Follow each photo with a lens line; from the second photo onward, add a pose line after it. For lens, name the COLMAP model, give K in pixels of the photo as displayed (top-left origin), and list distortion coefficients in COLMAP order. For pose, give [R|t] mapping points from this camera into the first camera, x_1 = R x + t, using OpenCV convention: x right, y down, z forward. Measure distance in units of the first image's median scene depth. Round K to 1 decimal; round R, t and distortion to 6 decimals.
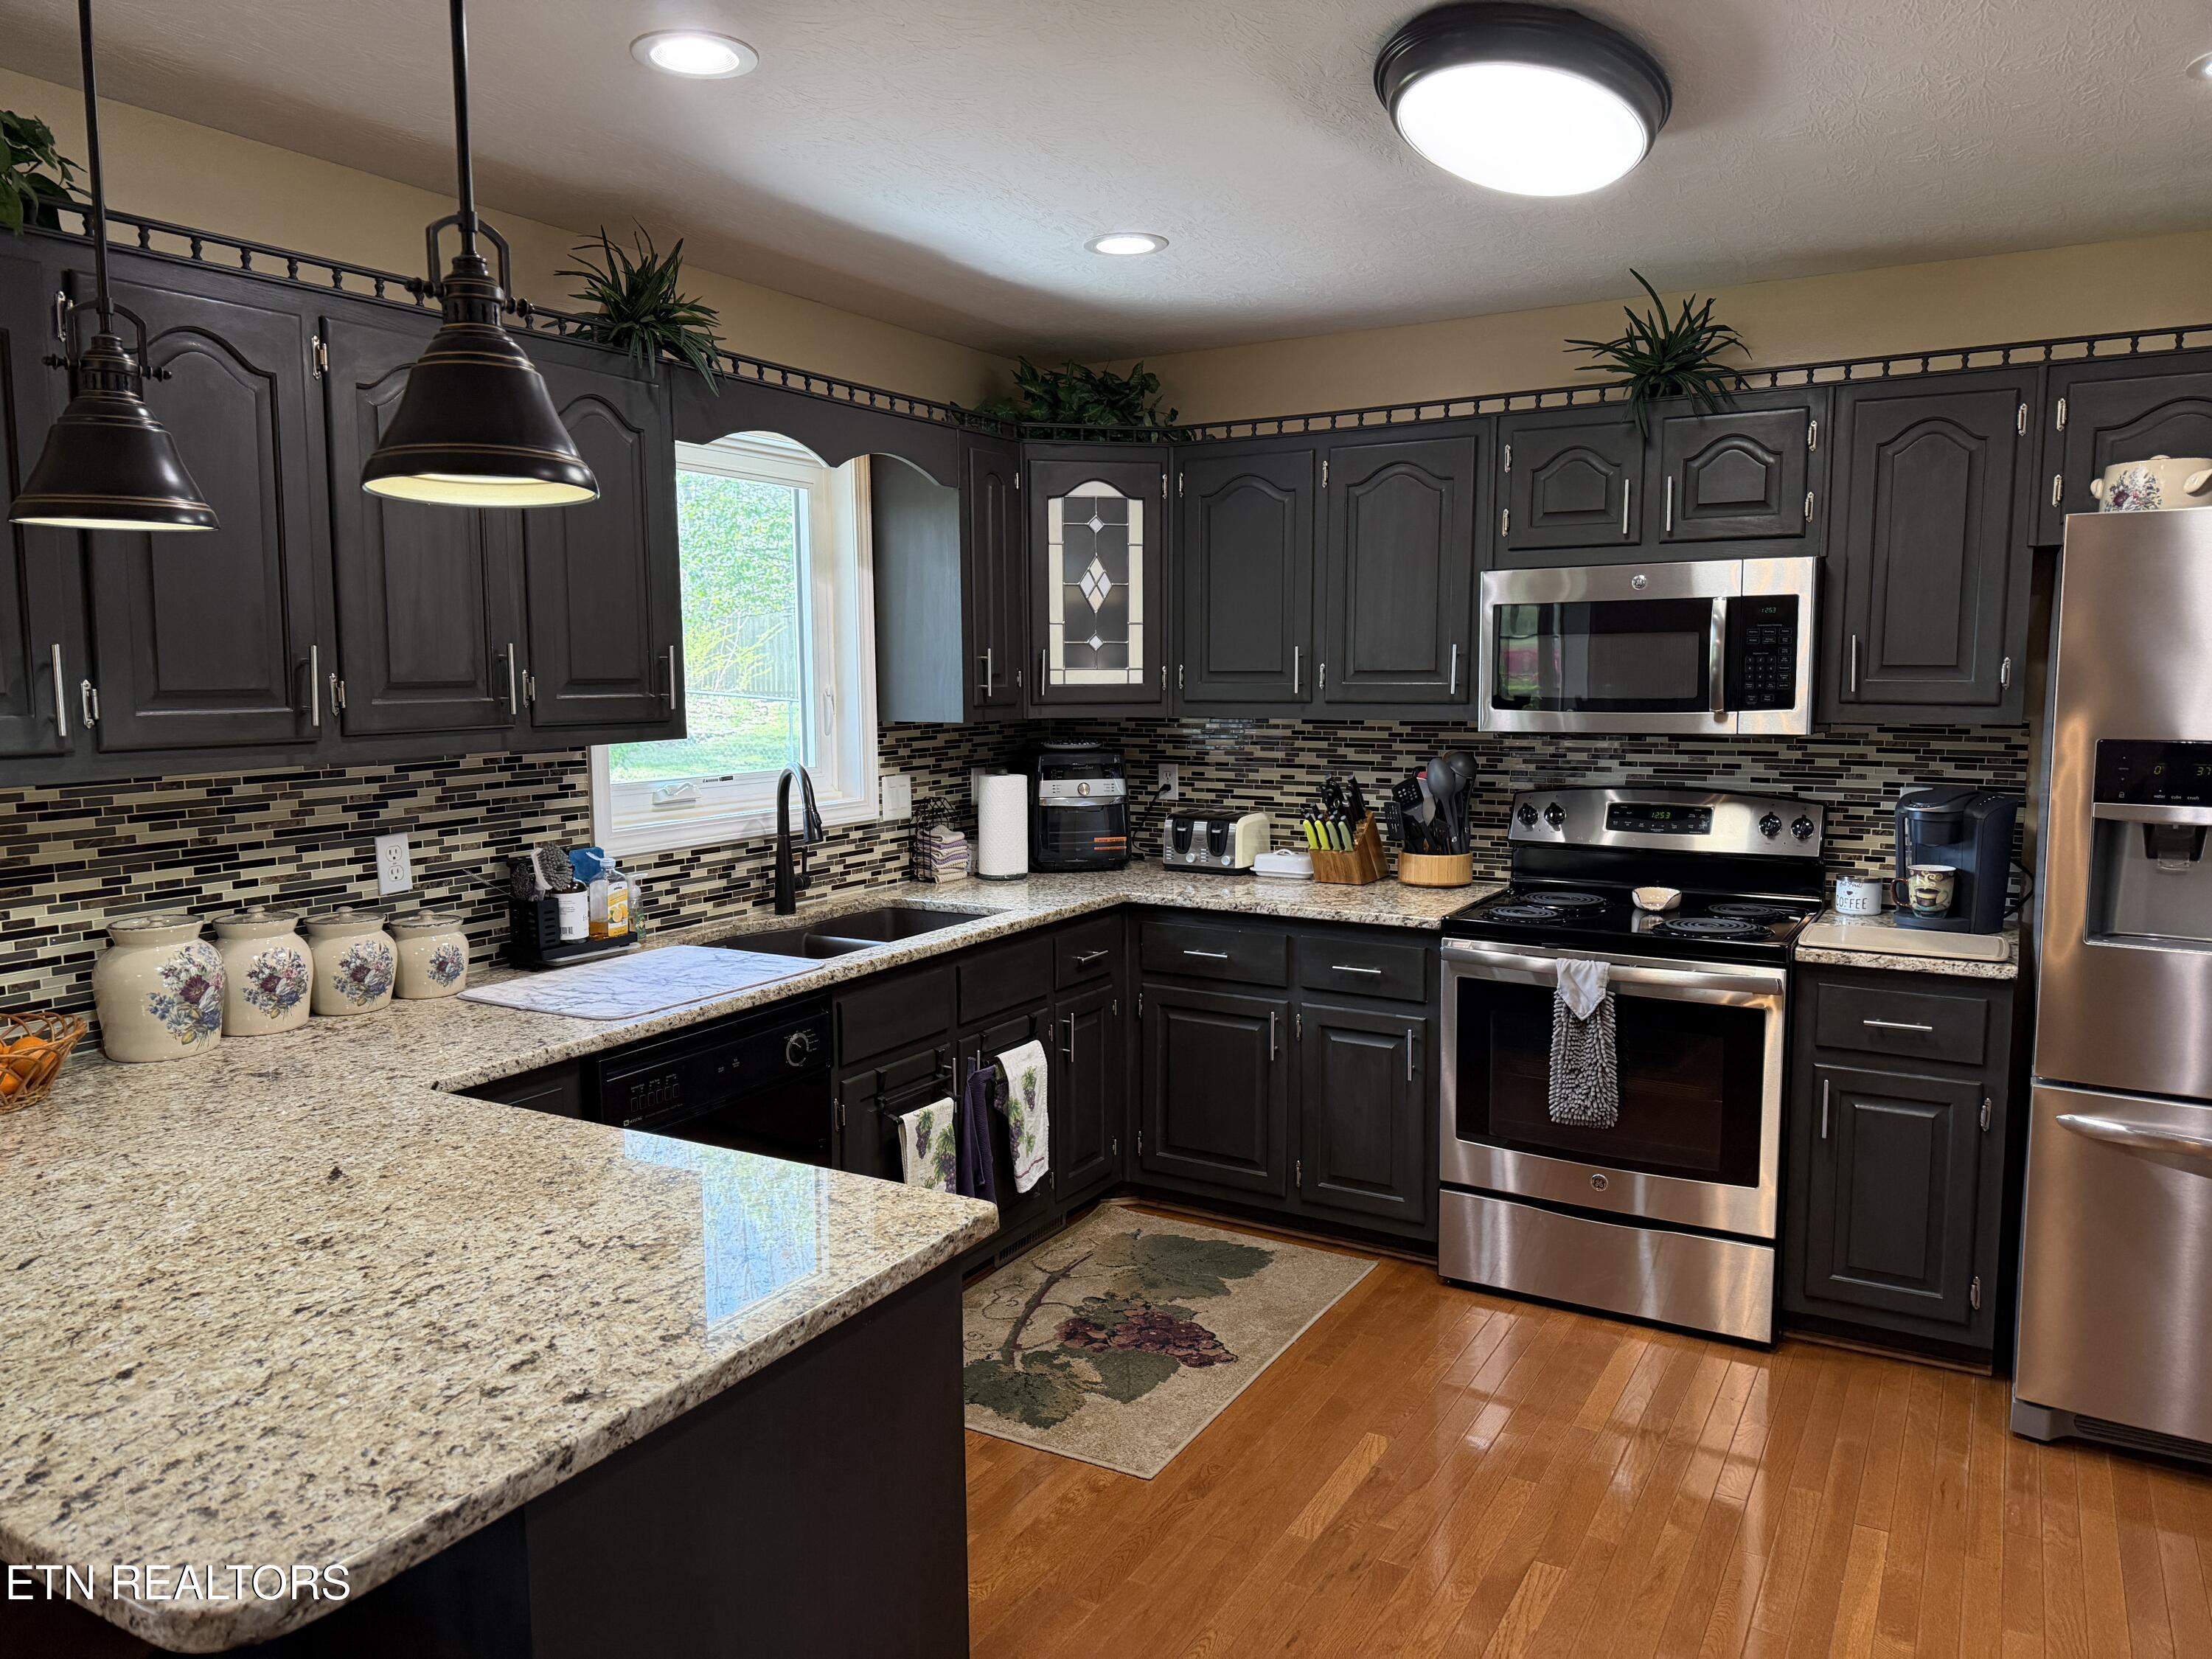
lens RADIAL K [[1525.7, 0, 1106.0], [0, 1525.7, 829.5], [0, 0, 1]] dist [0.086477, -0.097856]
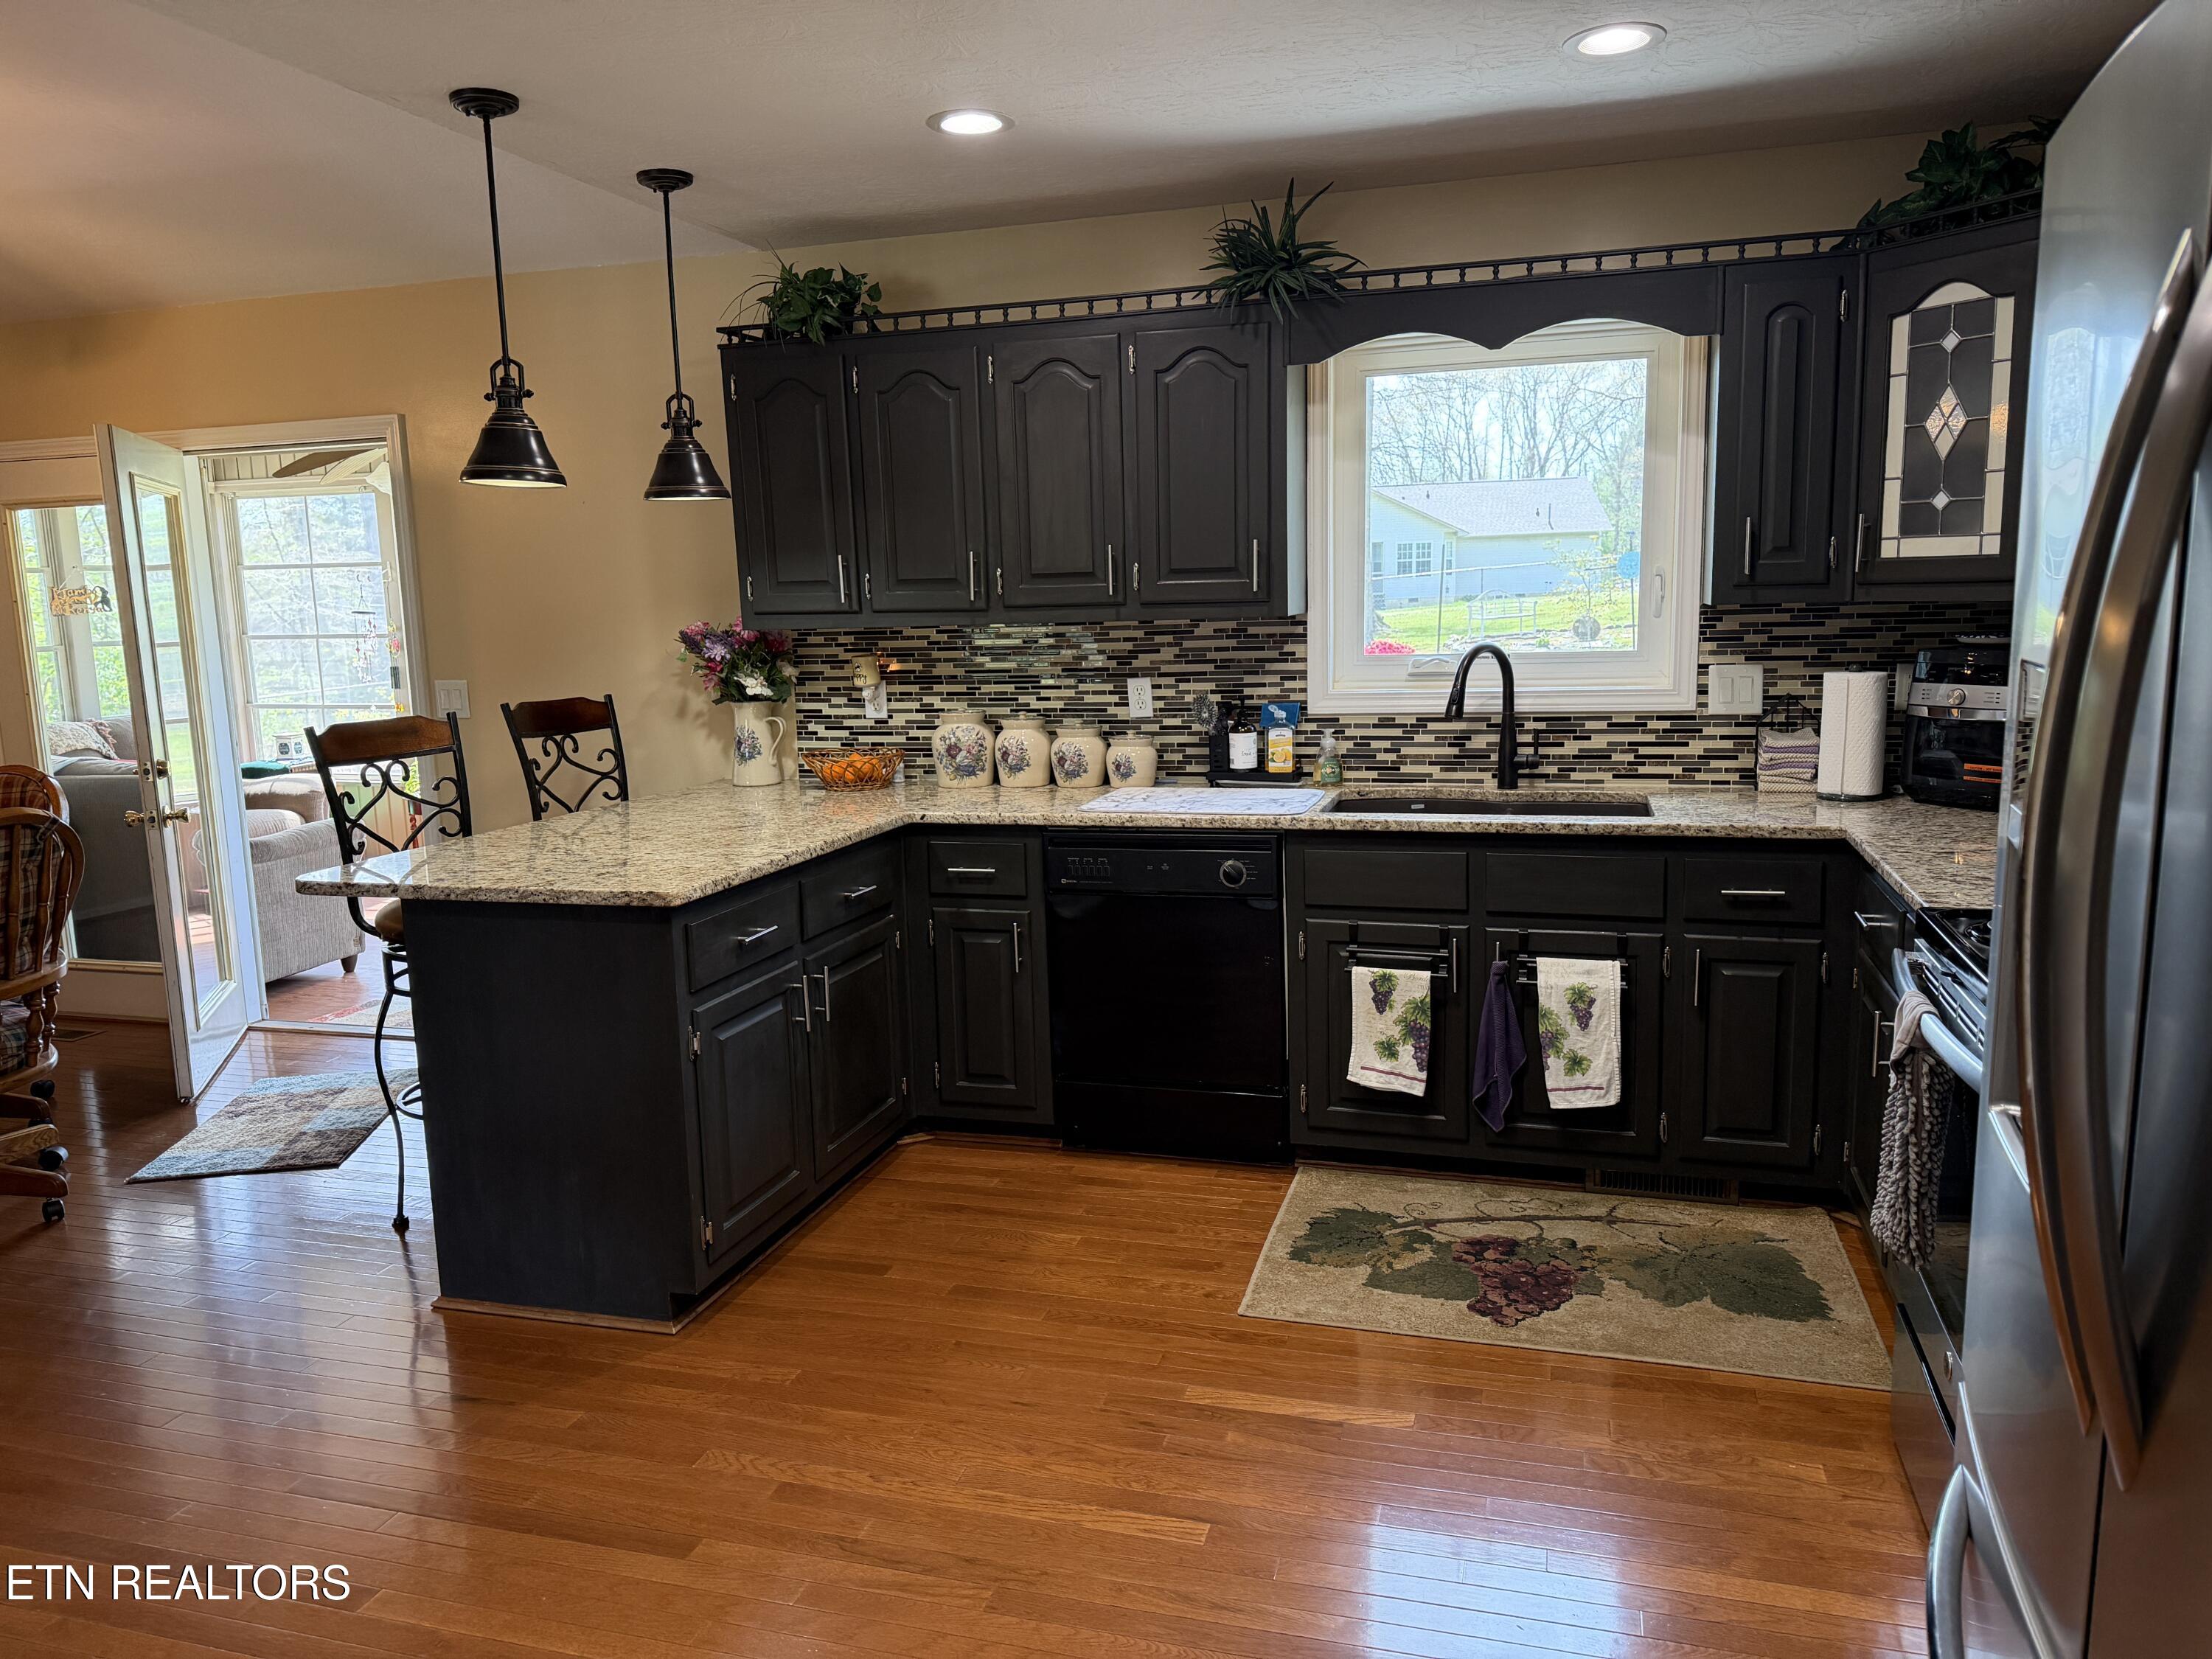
lens RADIAL K [[1570.6, 0, 1150.1], [0, 1570.6, 823.6], [0, 0, 1]] dist [0.168500, -0.246764]
pose [[0.256273, 0.141919, -0.956129, 0.842650], [-0.081890, 0.988794, 0.124818, -0.039982], [0.963129, 0.046310, 0.265023, 0.522644]]
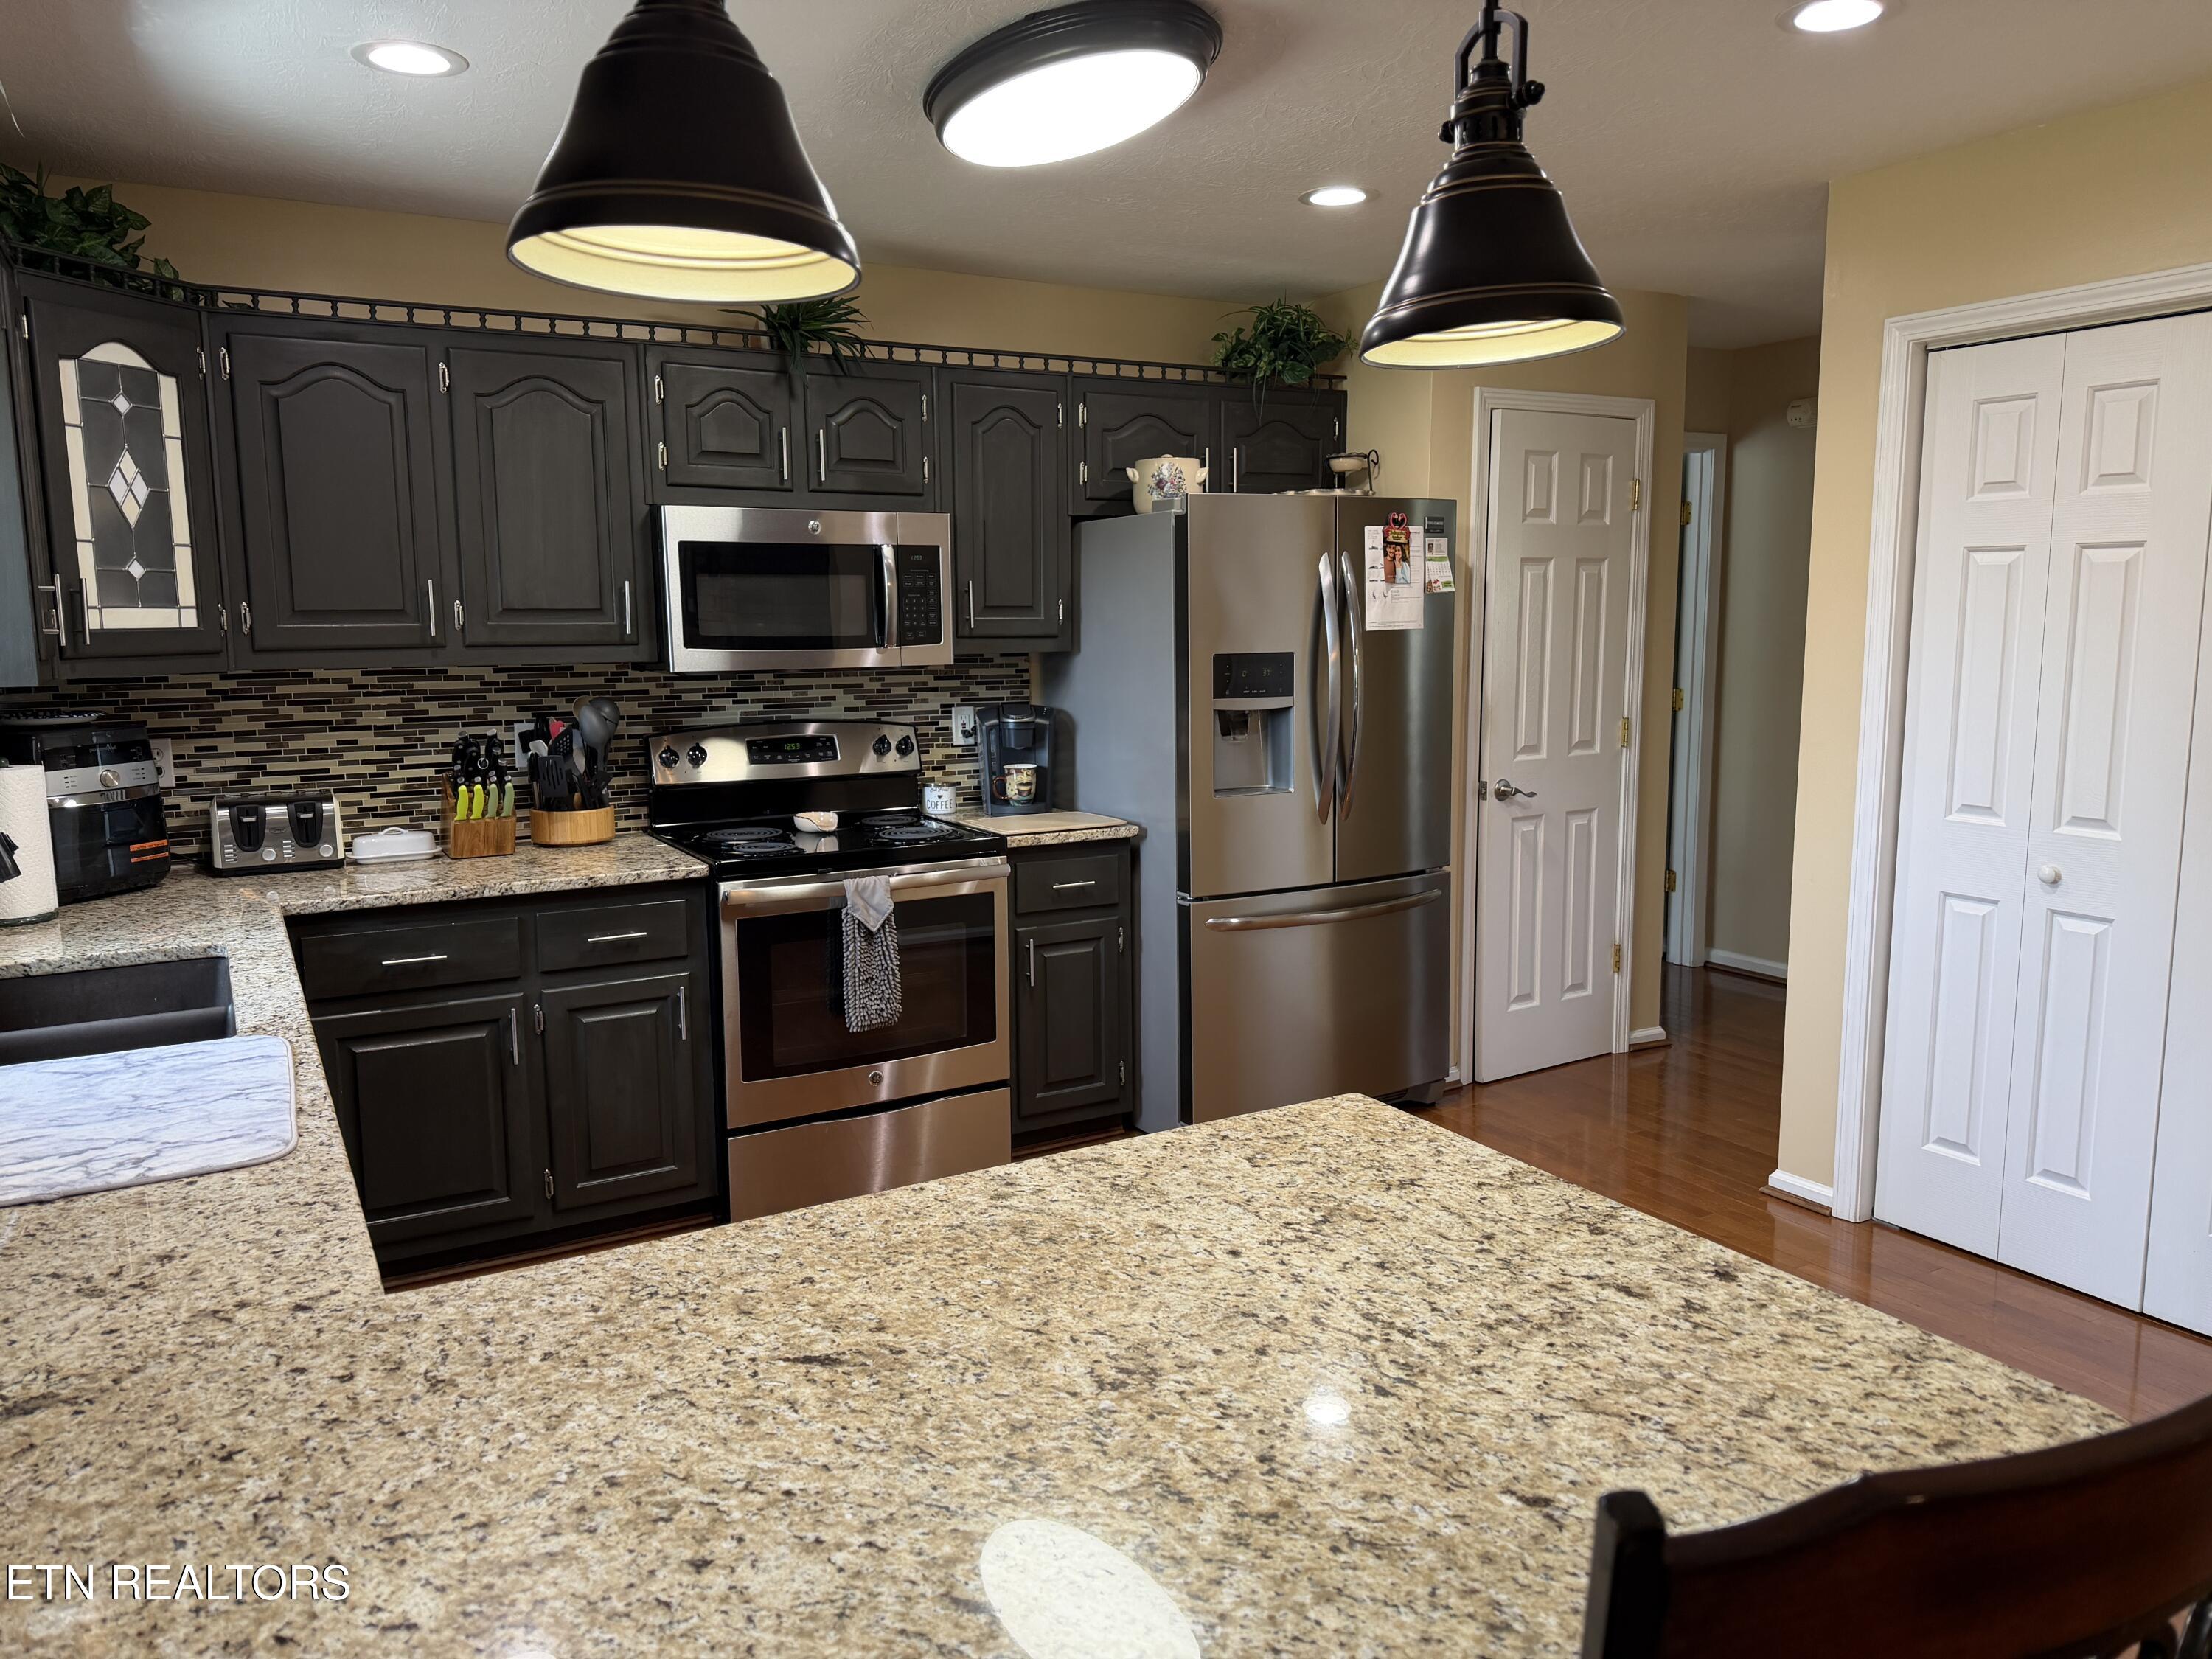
lens RADIAL K [[1513.5, 0, 1107.6], [0, 1513.5, 832.3], [0, 0, 1]] dist [0.137357, -0.205844]
pose [[0.499646, -0.122935, 0.857462, -0.514979], [0.103426, 0.991263, 0.081852, -0.016201], [-0.860033, 0.047787, 0.507996, 0.309107]]
